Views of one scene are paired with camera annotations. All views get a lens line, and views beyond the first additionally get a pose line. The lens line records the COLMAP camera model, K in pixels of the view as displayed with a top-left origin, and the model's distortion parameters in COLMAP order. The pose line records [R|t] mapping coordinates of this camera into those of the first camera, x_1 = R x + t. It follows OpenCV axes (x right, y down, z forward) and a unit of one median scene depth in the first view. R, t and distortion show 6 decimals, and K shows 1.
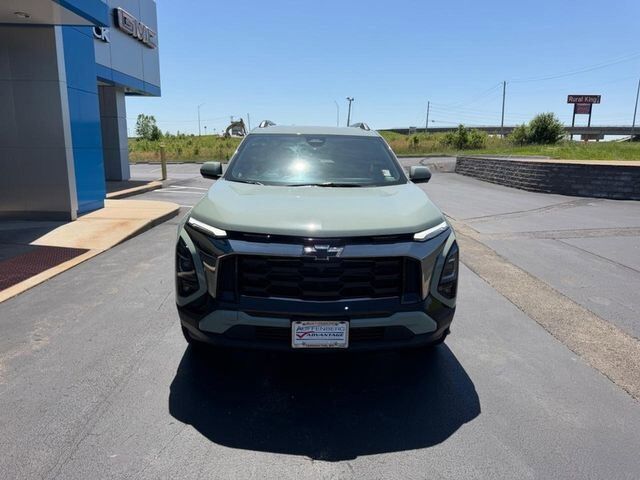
lens RADIAL K [[451.2, 0, 320.0], [0, 451.2, 240.0], [0, 0, 1]] dist [-0.001897, -0.005888]
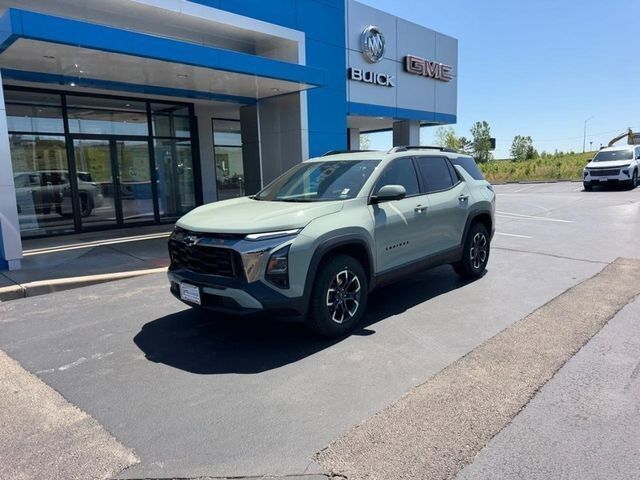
lens RADIAL K [[451.2, 0, 320.0], [0, 451.2, 240.0], [0, 0, 1]] dist [-0.001897, -0.005888]
pose [[0.698460, 0.066560, -0.712547, 0.272051], [-0.099268, 0.995051, -0.004357, -0.002666], [0.708731, 0.073776, 0.701611, 0.037335]]
